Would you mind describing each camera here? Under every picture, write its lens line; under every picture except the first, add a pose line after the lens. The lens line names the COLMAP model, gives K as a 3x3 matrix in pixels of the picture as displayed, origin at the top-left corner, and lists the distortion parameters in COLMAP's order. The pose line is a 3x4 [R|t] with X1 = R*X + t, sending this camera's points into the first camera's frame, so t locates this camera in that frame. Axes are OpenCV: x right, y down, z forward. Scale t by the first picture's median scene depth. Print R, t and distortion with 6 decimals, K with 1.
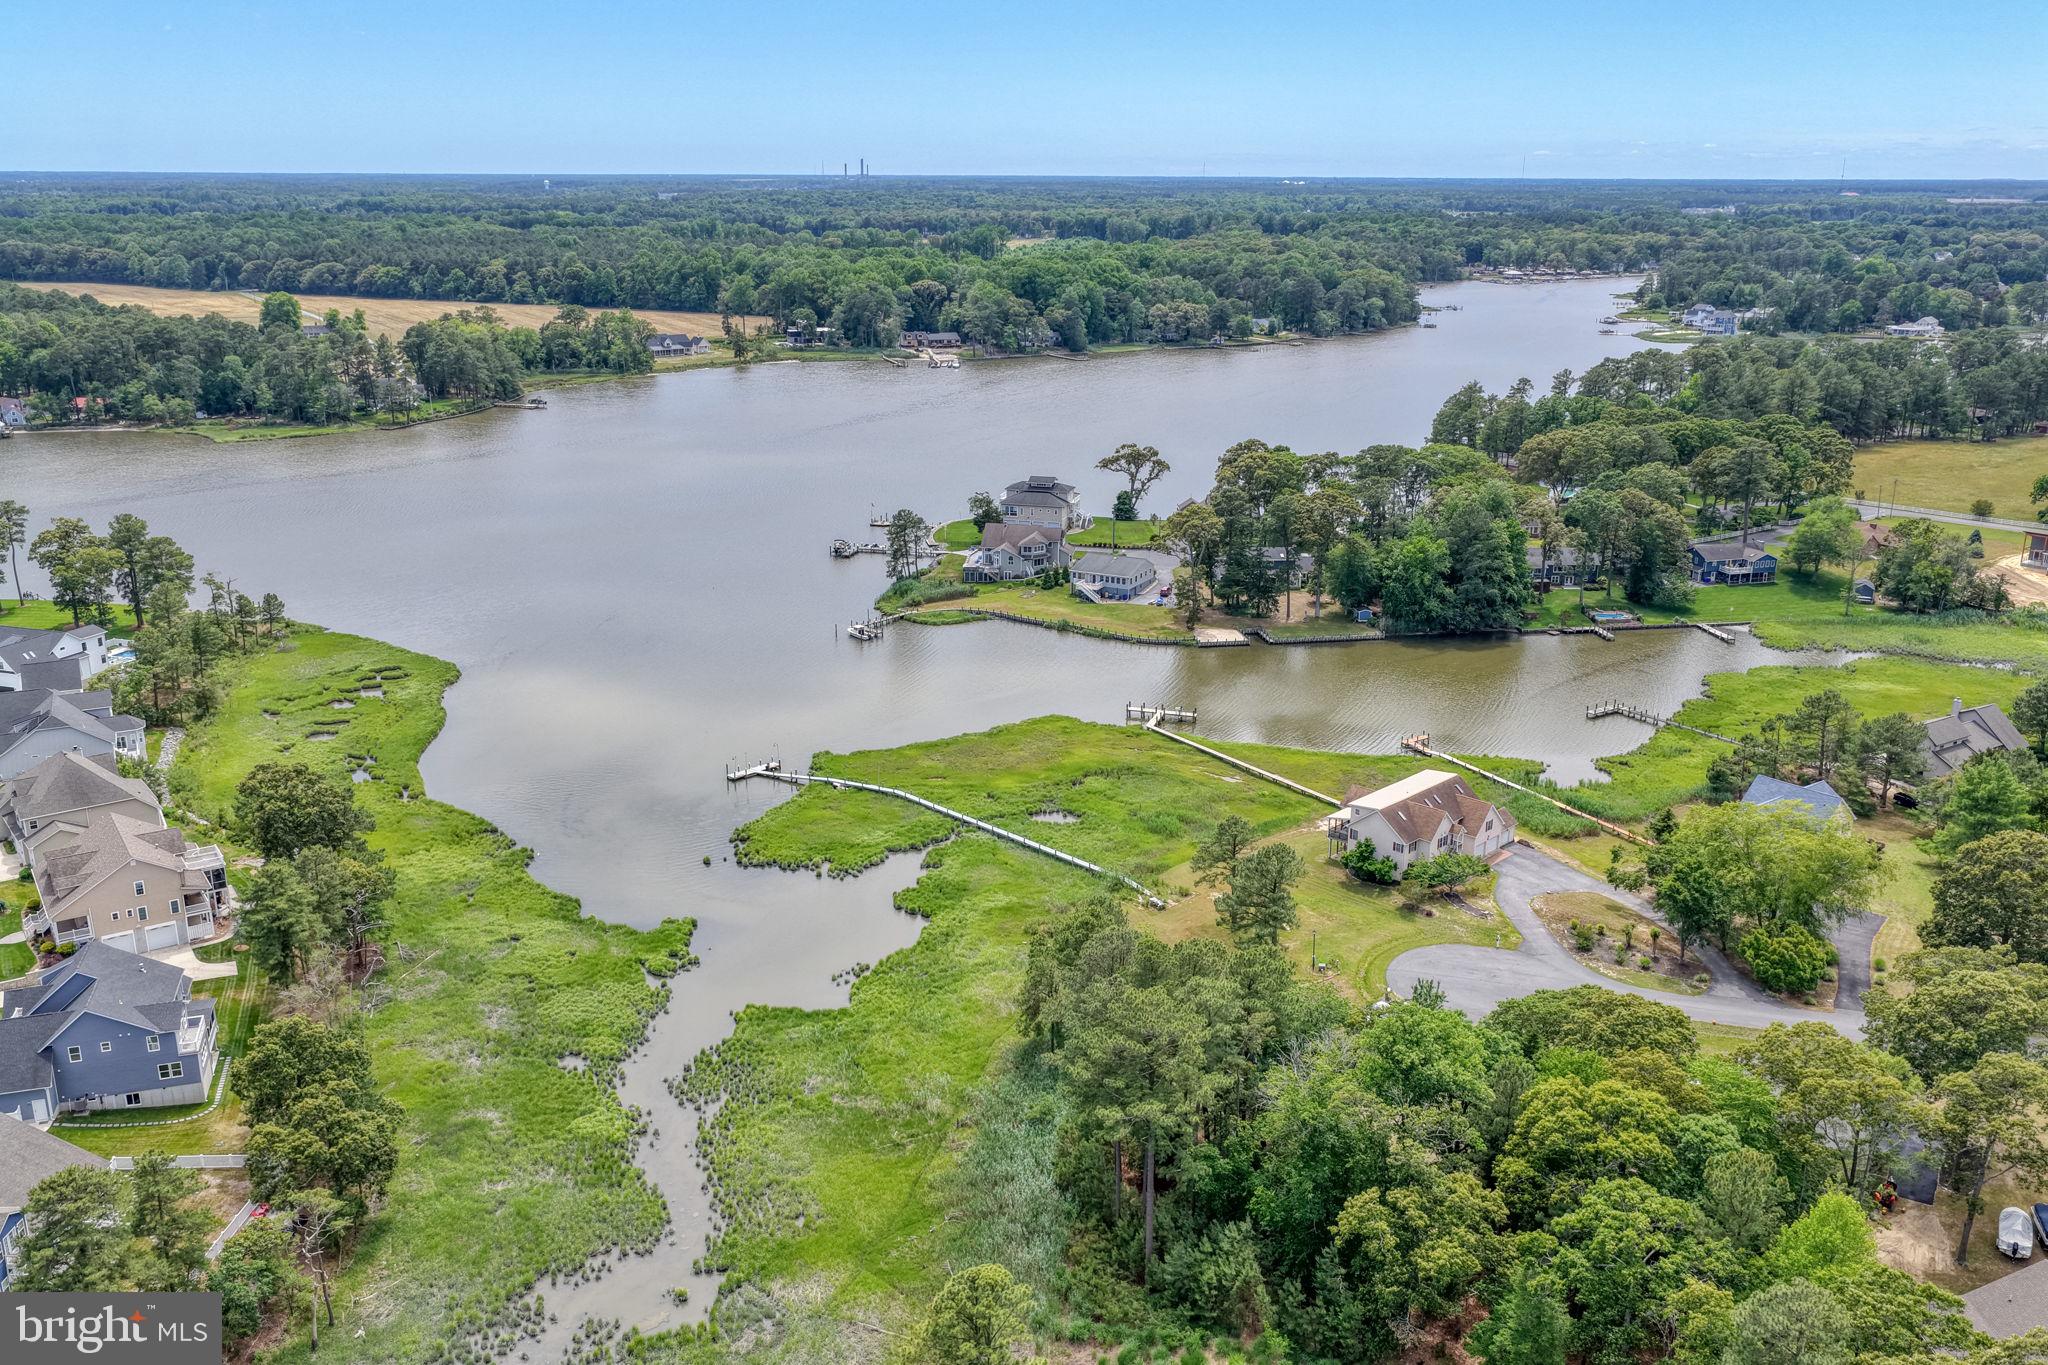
lens RADIAL K [[1704.4, 0, 1025.2], [0, 1704.4, 687.1], [0, 0, 1]] dist [-0.010200, 0.032191]
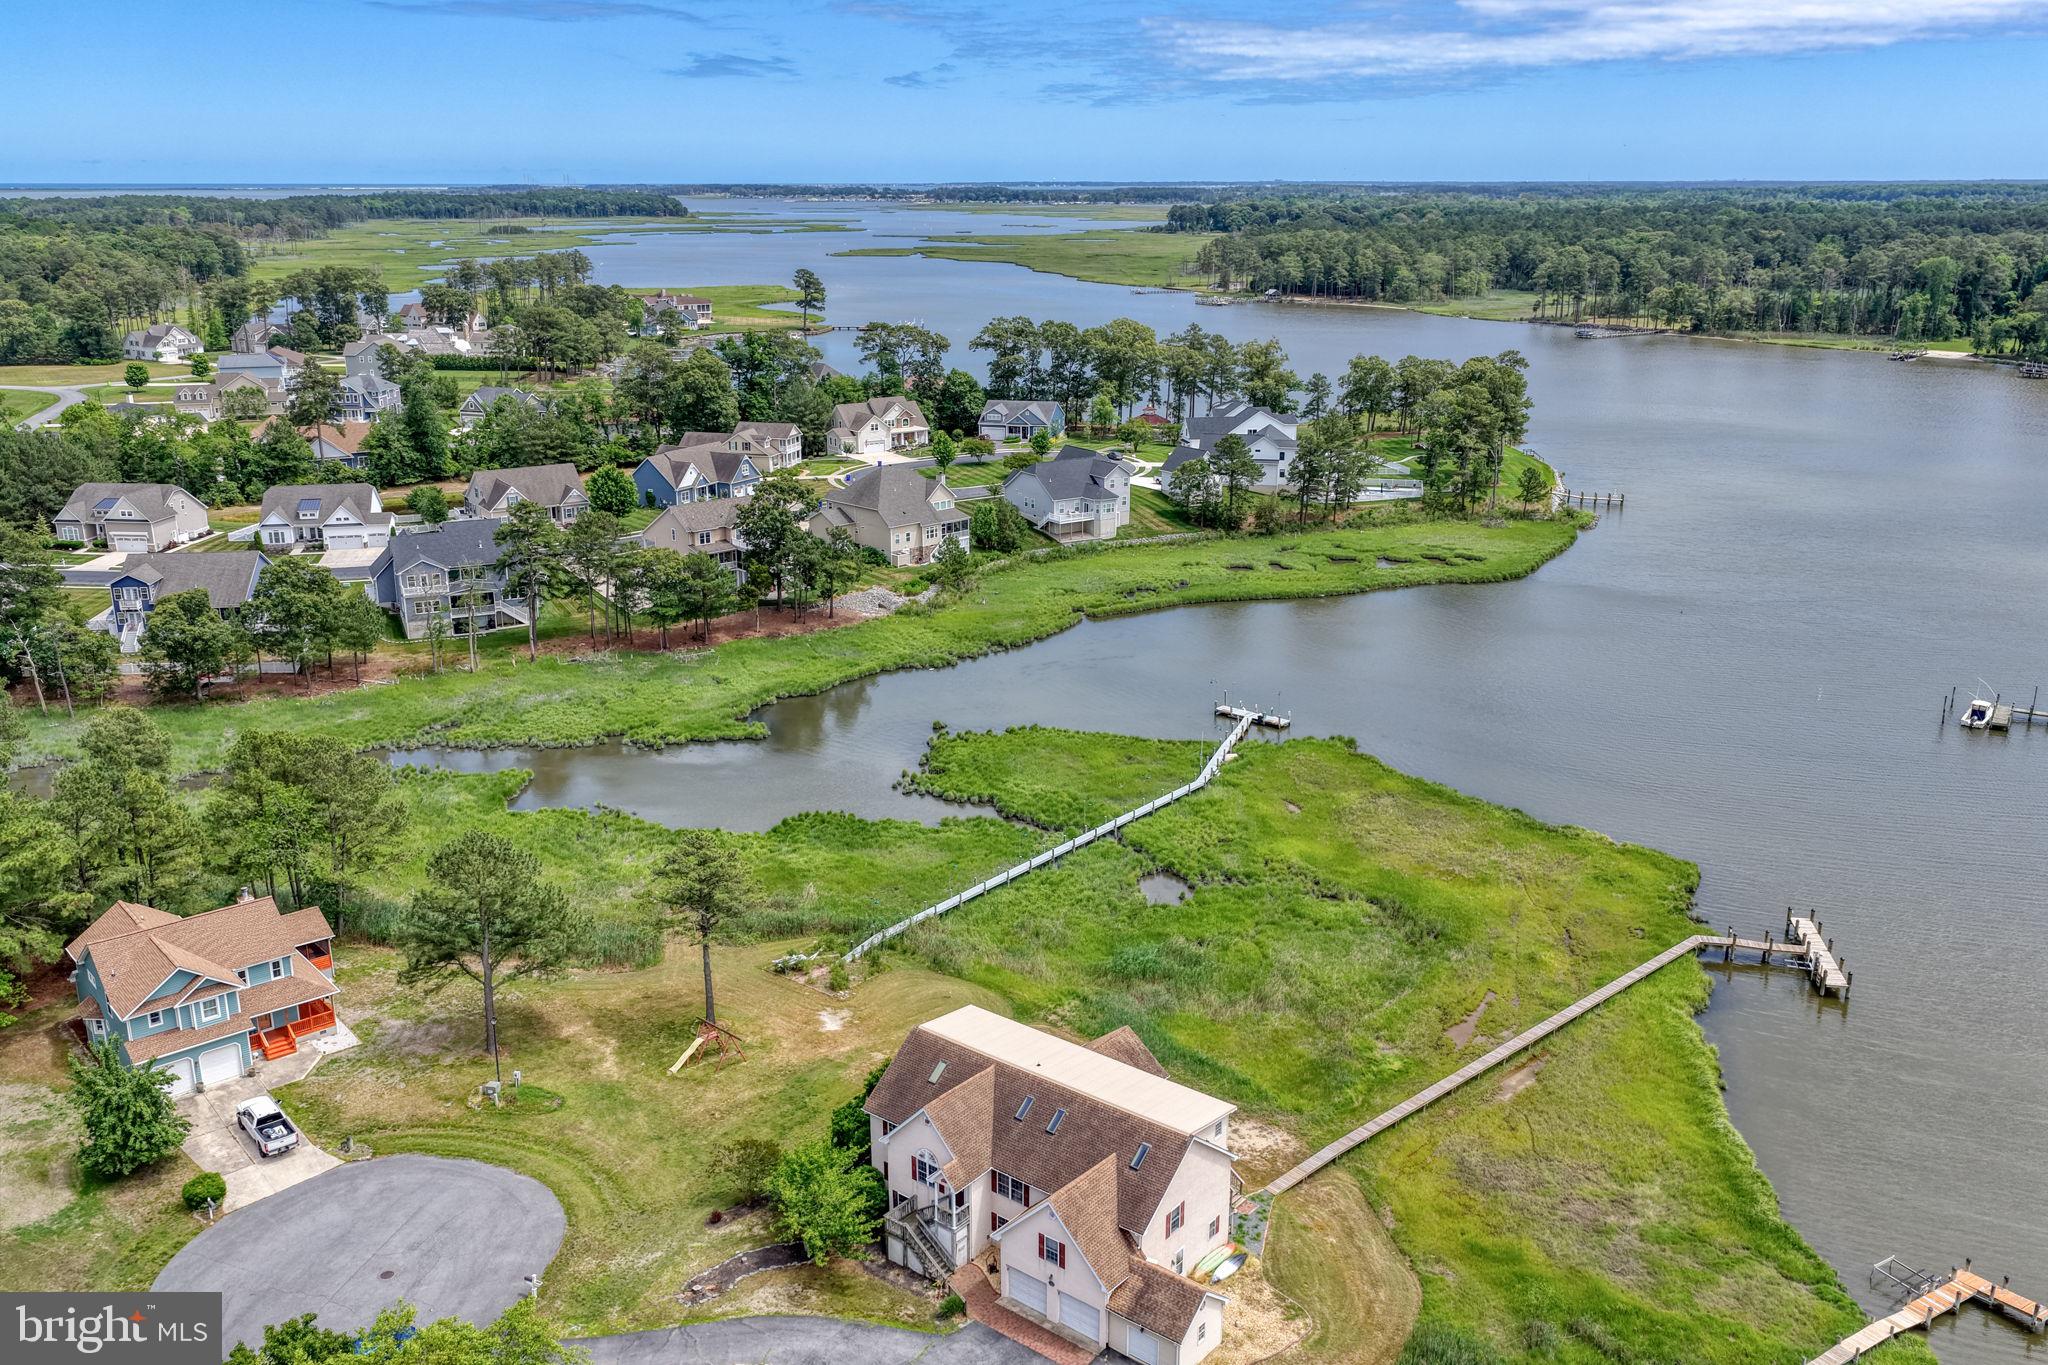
lens RADIAL K [[1704.4, 0, 1023.2], [0, 1704.4, 663.1], [0, 0, 1]] dist [-0.010200, 0.032191]
pose [[0.107180, 0.268278, -0.957361, 0.205563], [-0.288997, 0.929738, 0.228183, -0.043221], [0.951311, 0.252218, 0.177180, 0.304601]]
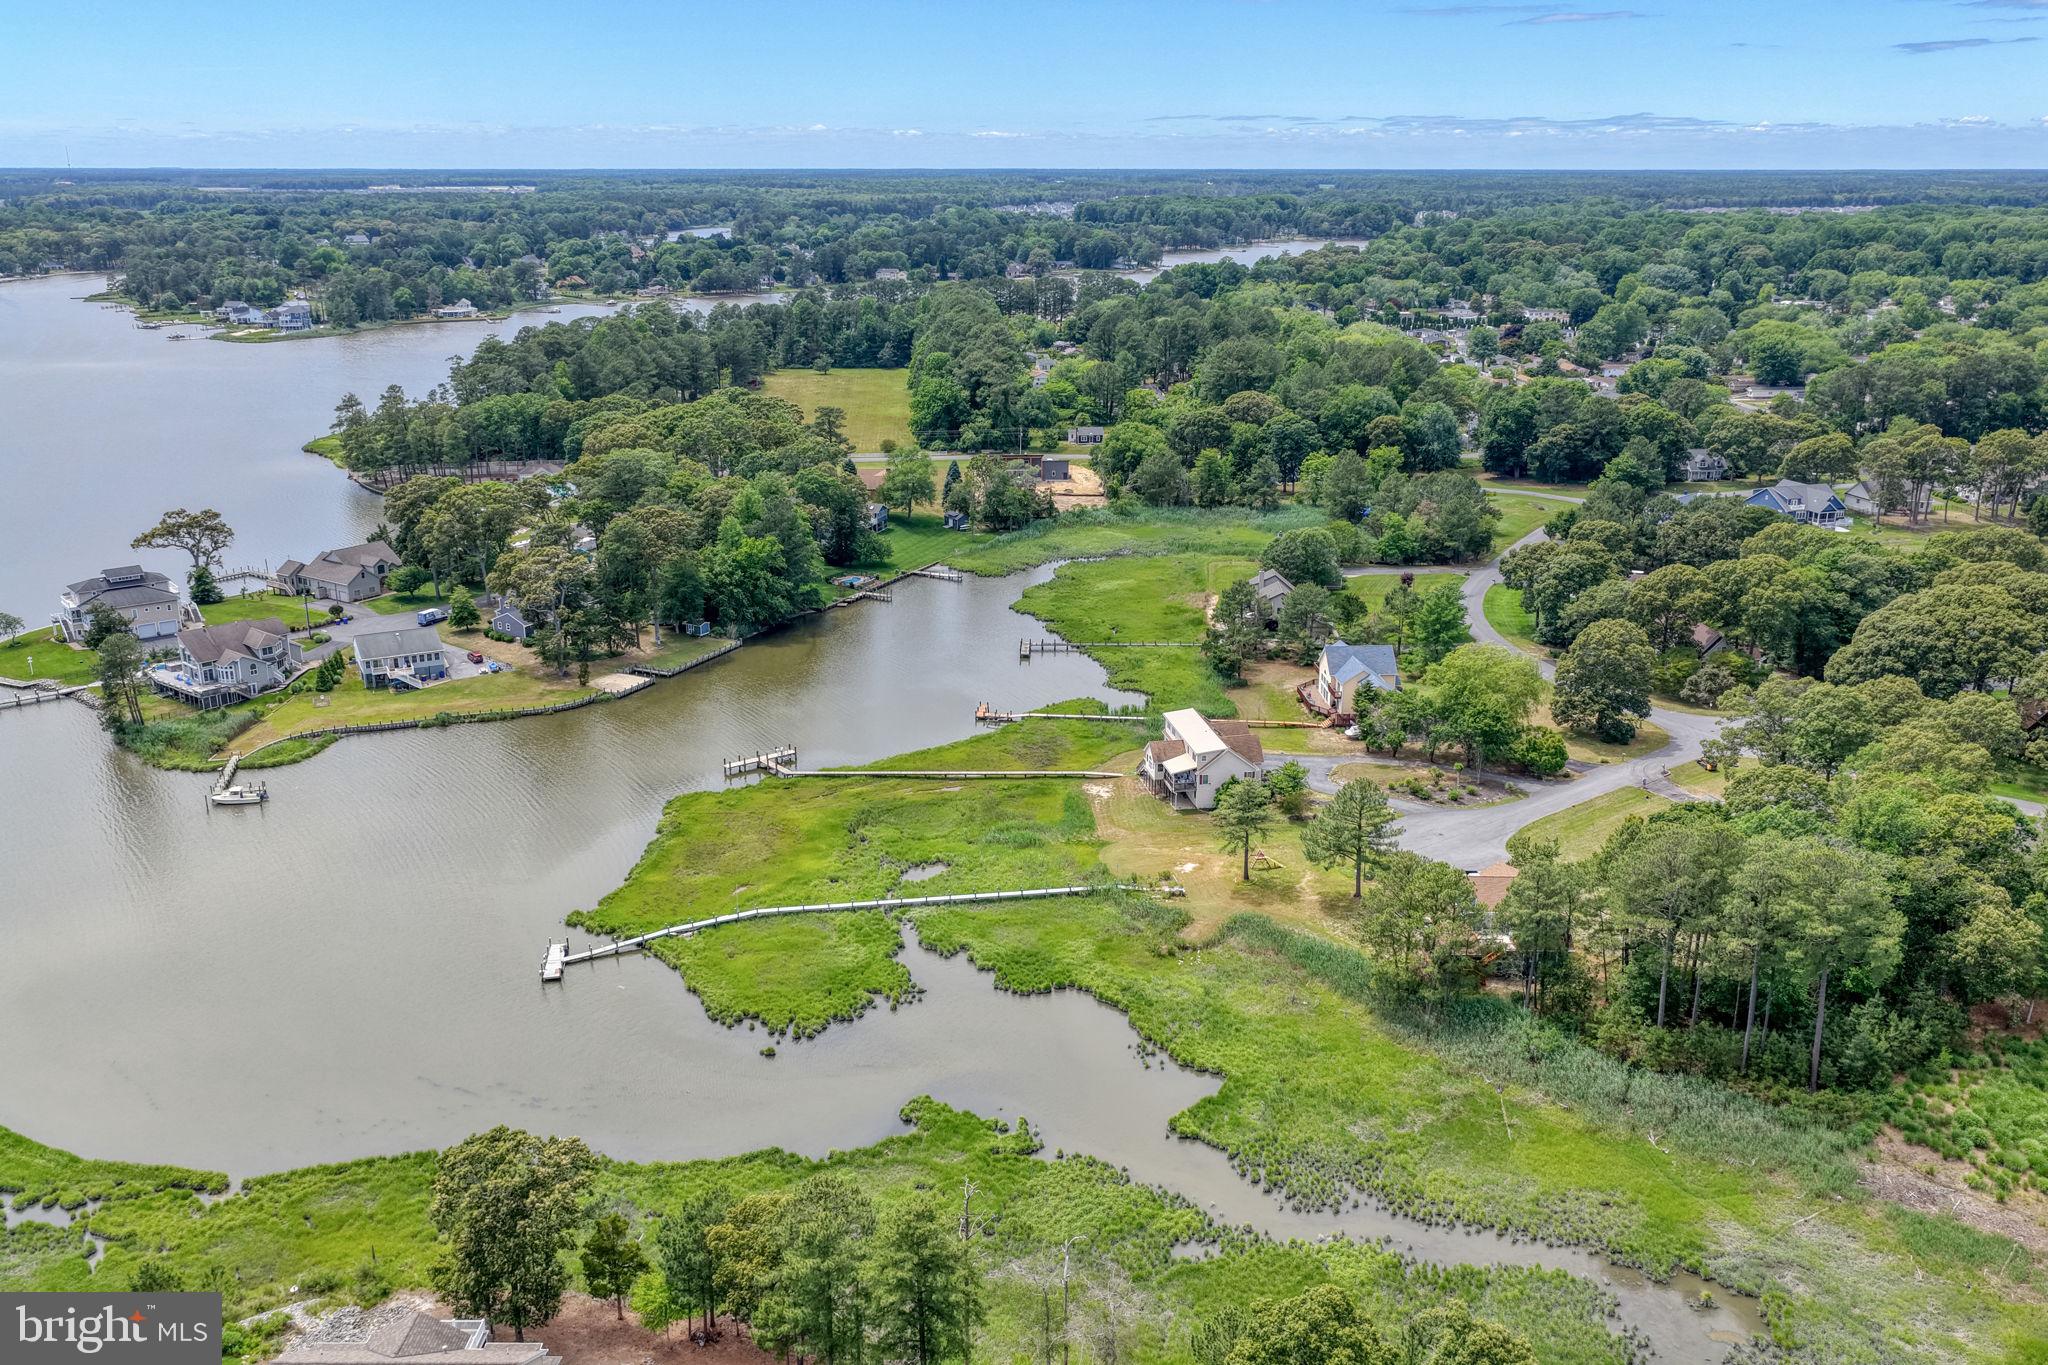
lens RADIAL K [[1704.4, 0, 1026.7], [0, 1704.4, 707.1], [0, 0, 1]] dist [-0.010200, 0.032191]
pose [[0.575618, -0.252069, 0.777898, -0.237999], [0.239913, 0.961497, 0.134034, -0.044130], [-0.781732, 0.109475, 0.613930, 0.139565]]
